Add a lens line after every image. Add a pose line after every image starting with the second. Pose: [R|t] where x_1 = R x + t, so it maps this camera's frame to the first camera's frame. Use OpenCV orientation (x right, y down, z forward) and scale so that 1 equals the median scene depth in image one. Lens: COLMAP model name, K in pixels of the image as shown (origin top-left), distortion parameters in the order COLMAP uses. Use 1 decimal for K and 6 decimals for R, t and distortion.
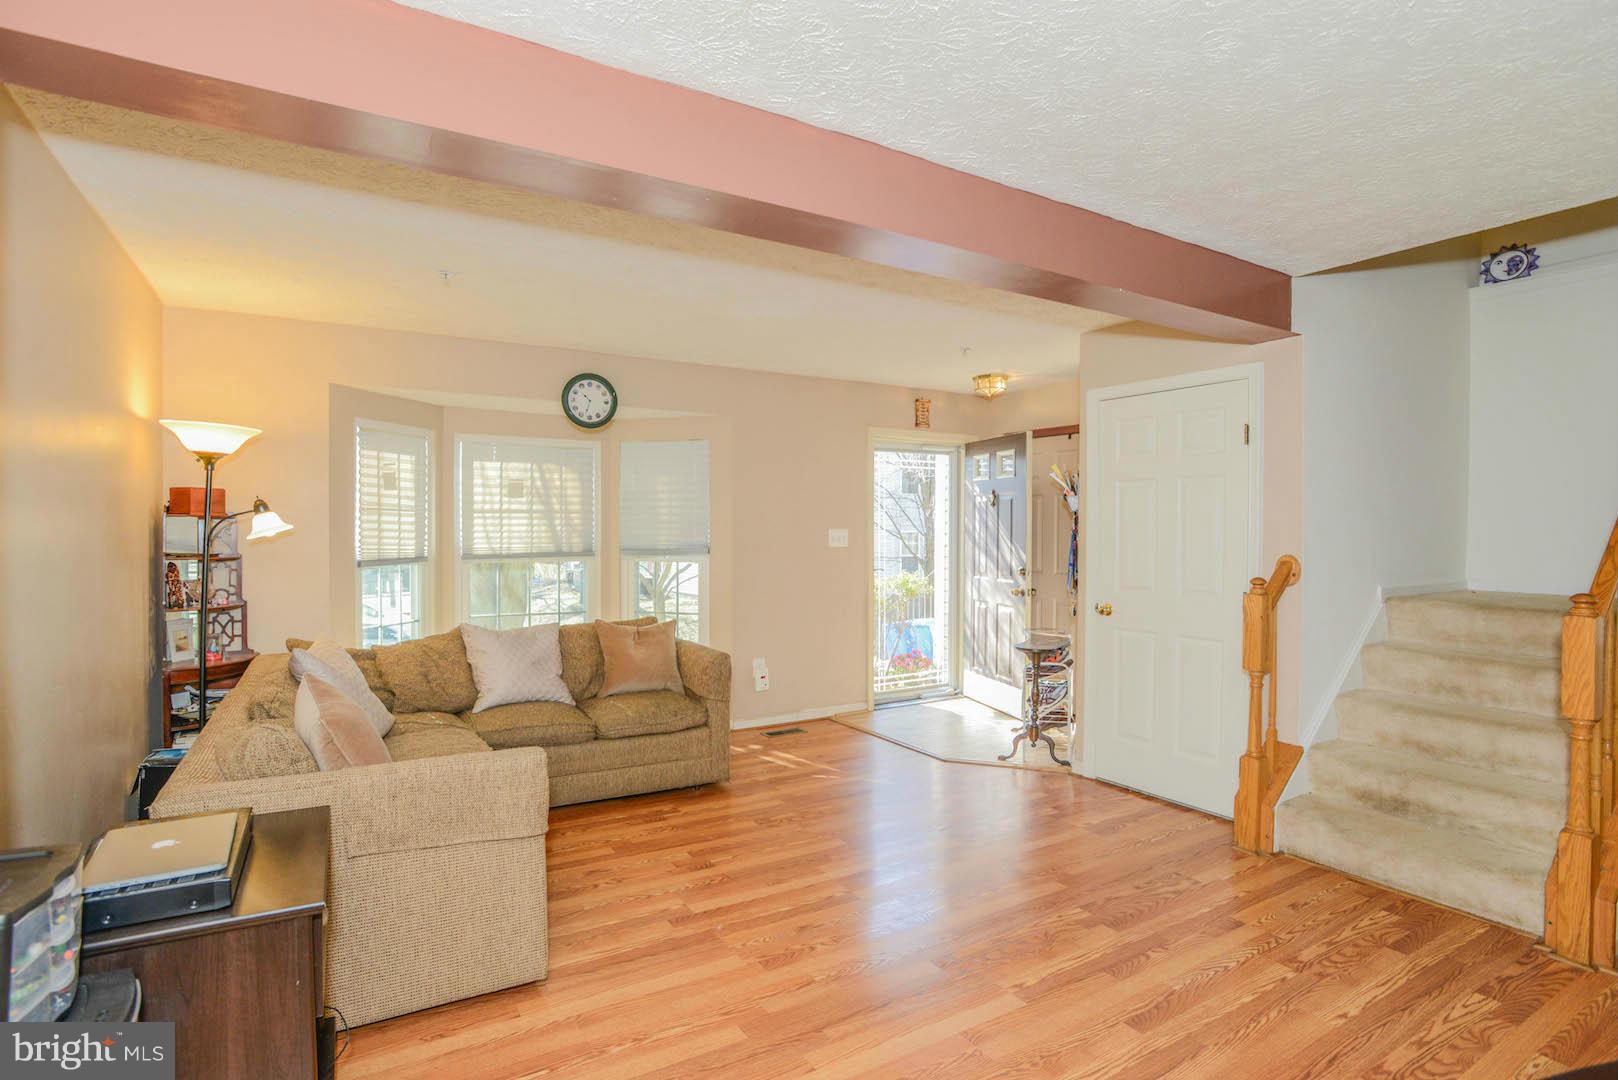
lens RADIAL K [[800.3, 0, 793.8], [0, 800.3, 534.2], [0, 0, 1]] dist [-0.045452, 0.021308]
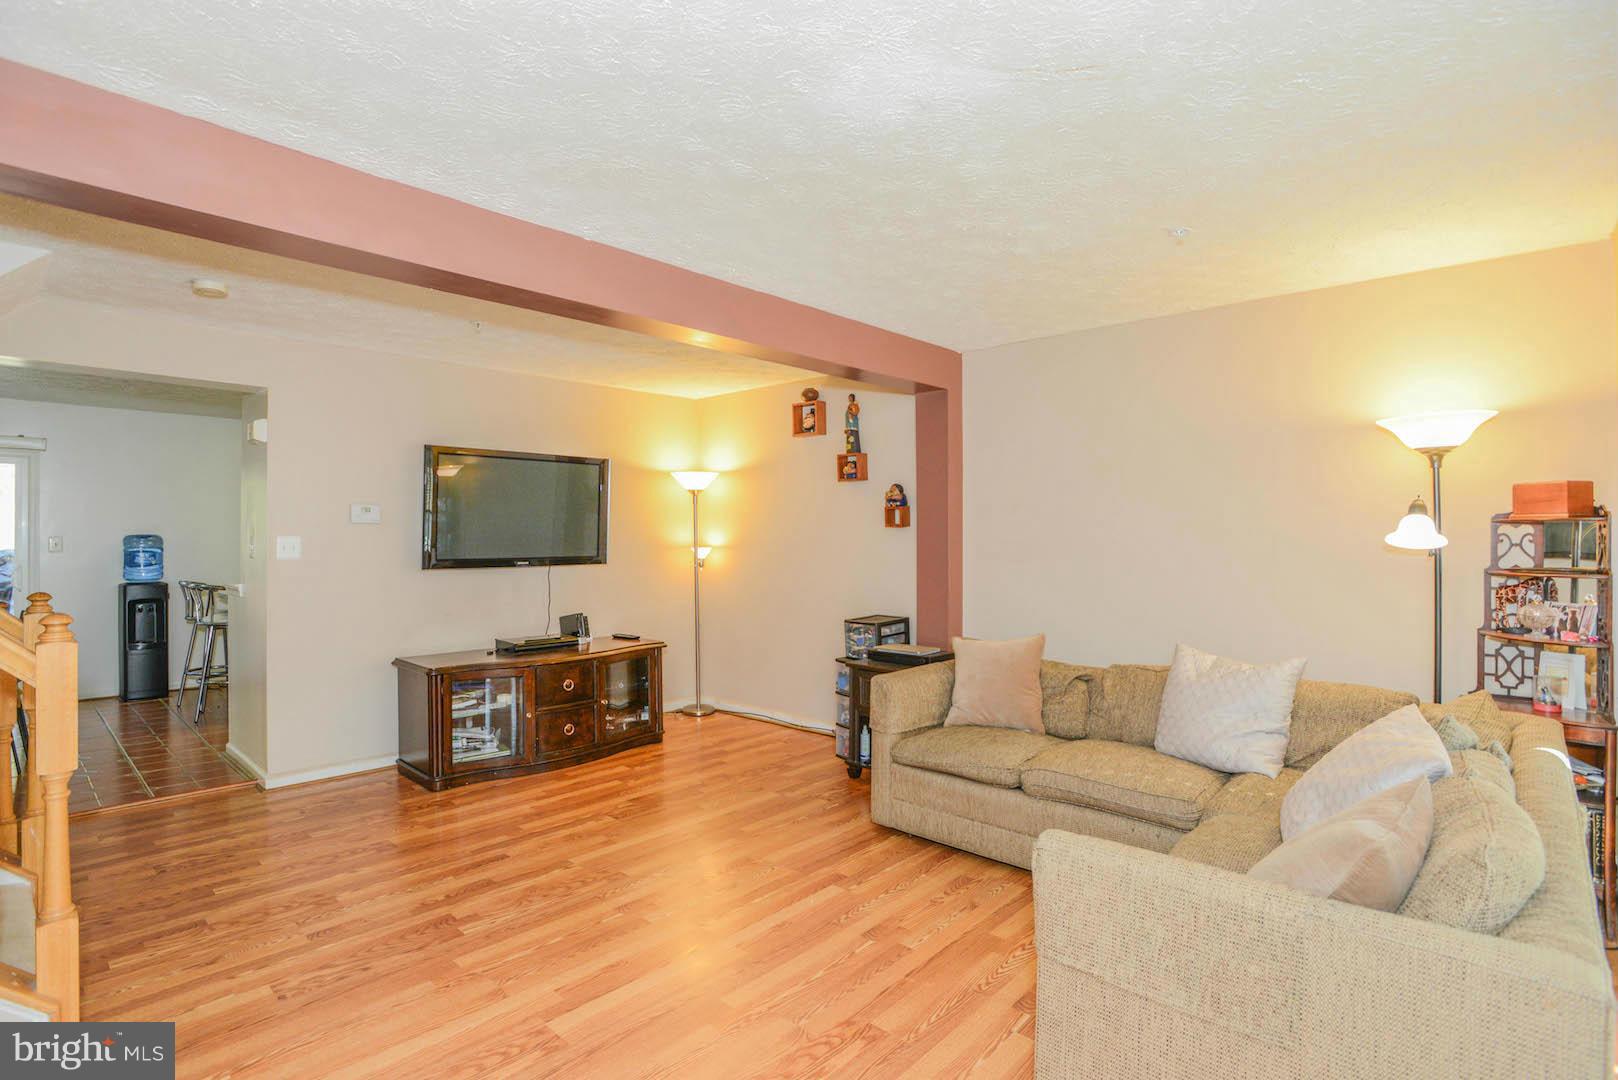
lens RADIAL K [[800.3, 0, 793.8], [0, 800.3, 534.2], [0, 0, 1]] dist [-0.045452, 0.021308]
pose [[-0.961307, 0.006778, -0.275395, 0.135763], [0.005716, 0.999973, 0.004660, -0.013083], [0.275419, 0.002906, -0.961320, 1.186569]]
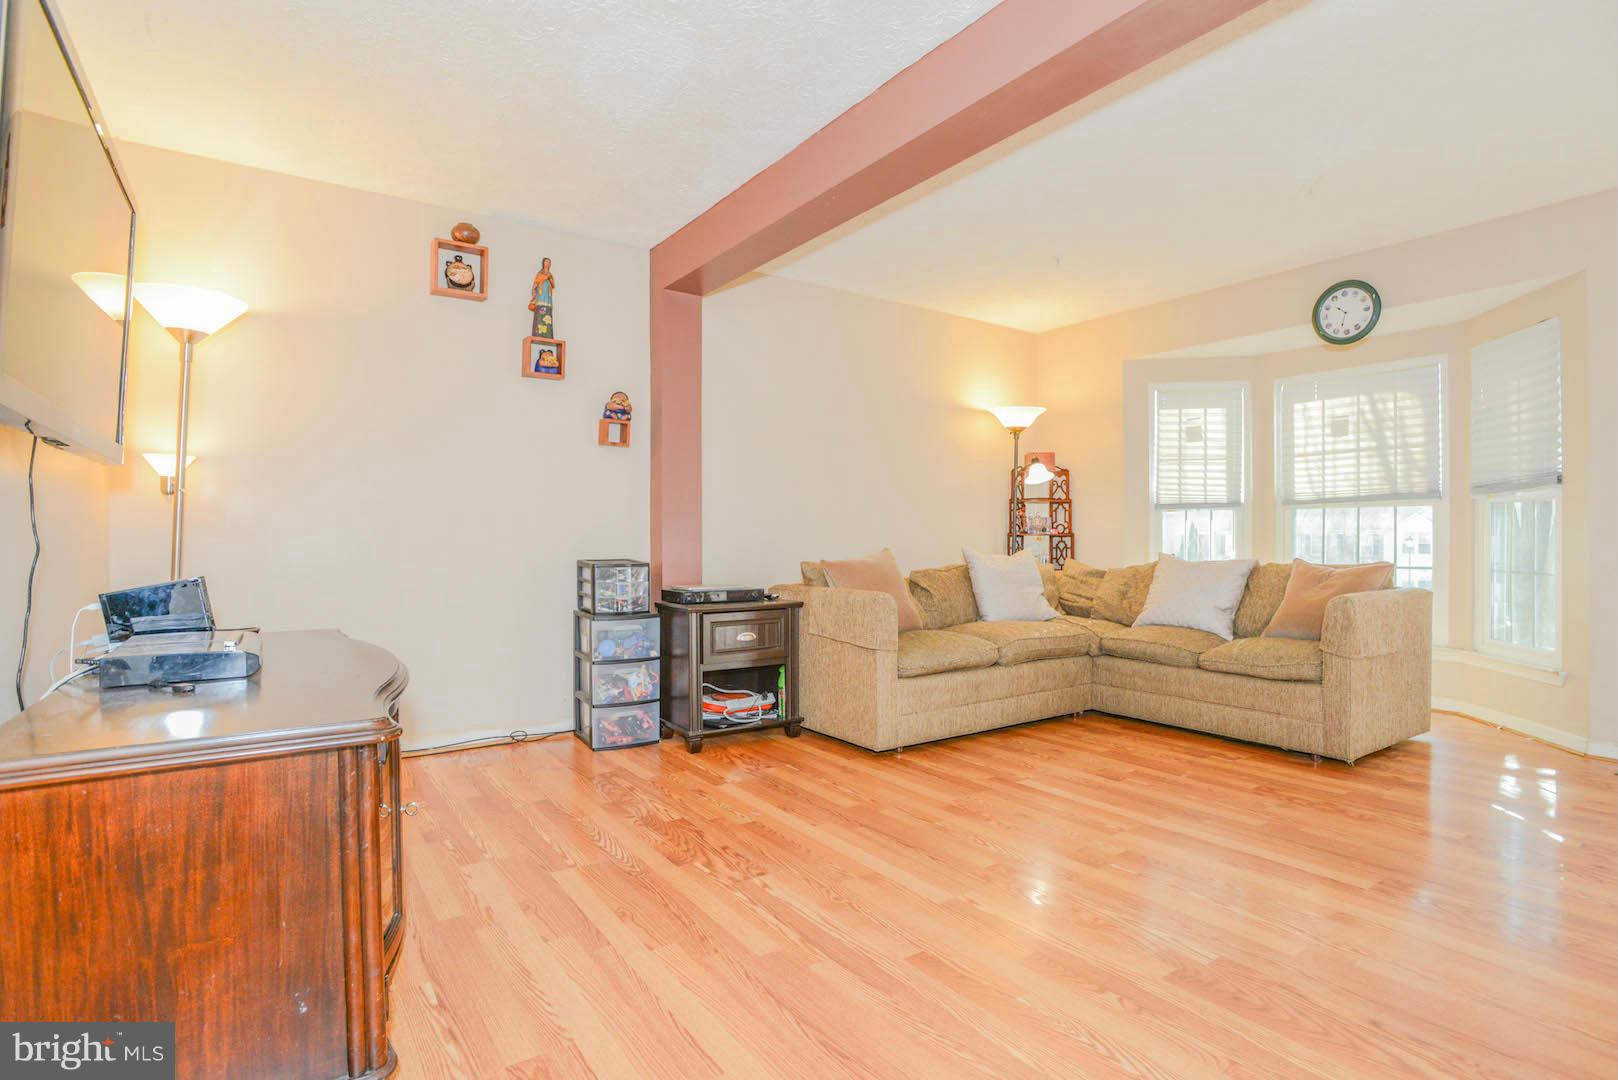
lens RADIAL K [[811.4, 0, 809.0], [0, 811.4, 540.0], [0, 0, 1]] dist [-0.060492, 0.022731]
pose [[0.079232, 0.001151, -0.996856, 0.562520], [0.000851, 0.999999, 0.001222, 0.079012], [0.996856, -0.000945, 0.079231, 0.358538]]
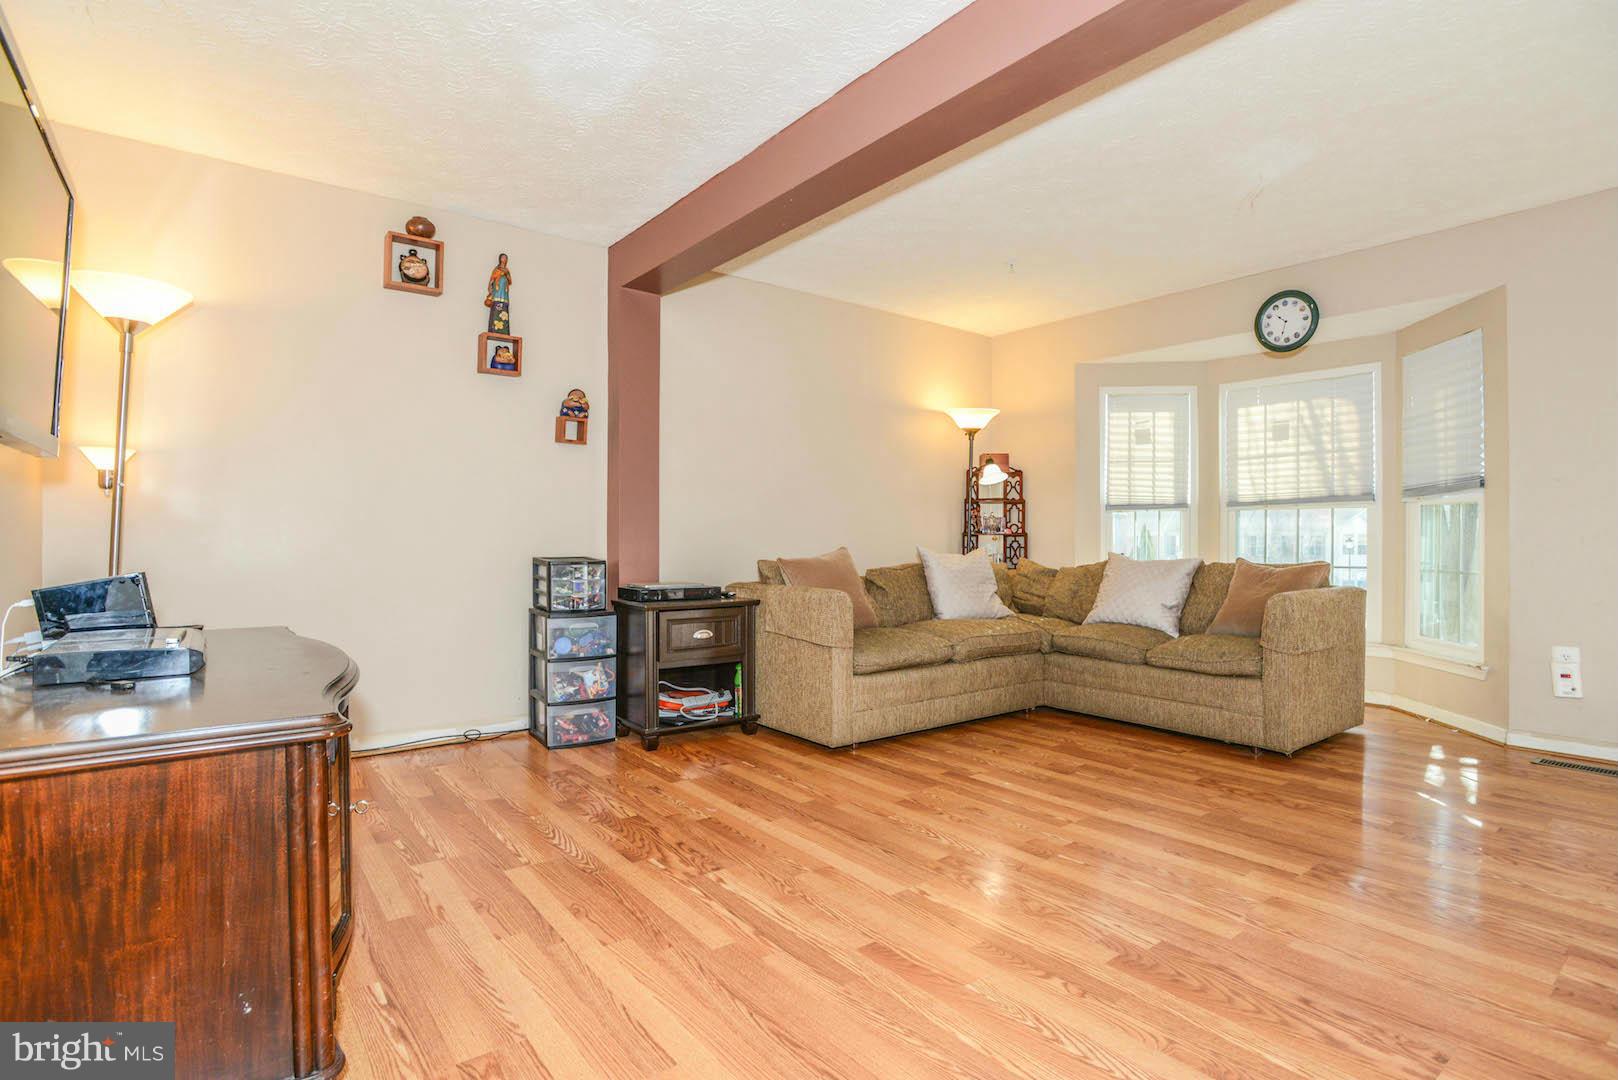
lens RADIAL K [[809.0, 0, 810.8], [0, 809.0, 536.2], [0, 0, 1]] dist [-0.059717, 0.020954]
pose [[0.130873, -0.002639, -0.991396, 0.567325], [-0.002724, 0.999992, -0.003022, 0.080098], [0.991395, 0.003096, 0.130864, 0.360623]]
